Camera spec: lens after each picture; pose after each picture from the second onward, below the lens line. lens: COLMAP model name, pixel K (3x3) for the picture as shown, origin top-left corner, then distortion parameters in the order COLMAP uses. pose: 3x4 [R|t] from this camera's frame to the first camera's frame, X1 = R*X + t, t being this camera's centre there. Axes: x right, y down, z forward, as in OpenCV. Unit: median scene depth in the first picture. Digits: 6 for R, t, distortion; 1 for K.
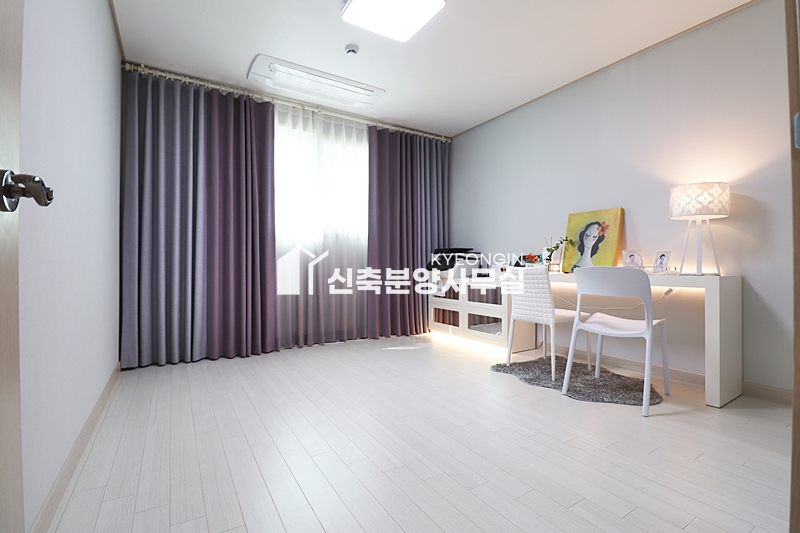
lens RADIAL K [[370.9, 0, 401.0], [0, 370.9, 263.2], [0, 0, 1]] dist [-0.000823, -0.000045]
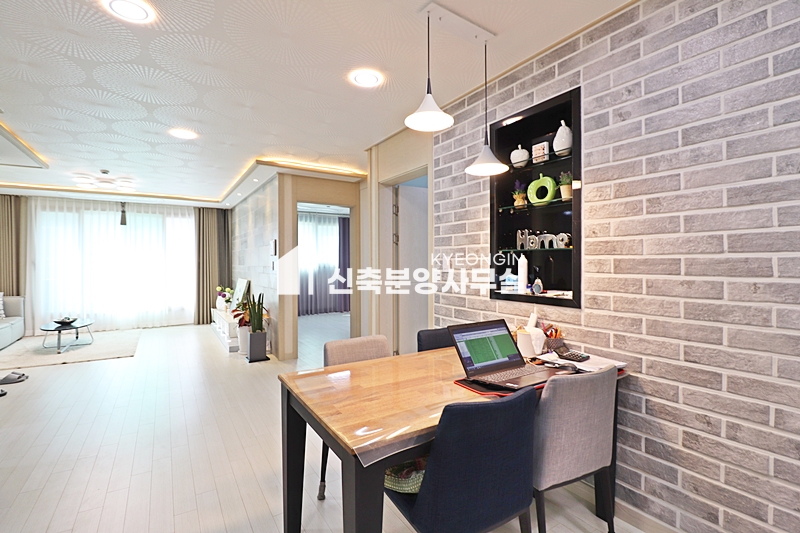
lens RADIAL K [[370.9, 0, 400.6], [0, 370.9, 267.8], [0, 0, 1]] dist [-0.000823, -0.000045]
pose [[0.999999, -0.001182, -0.001236, 0.290105], [0.001197, 0.999931, 0.011669, -0.092877], [0.001222, -0.011671, 0.999931, -1.243164]]
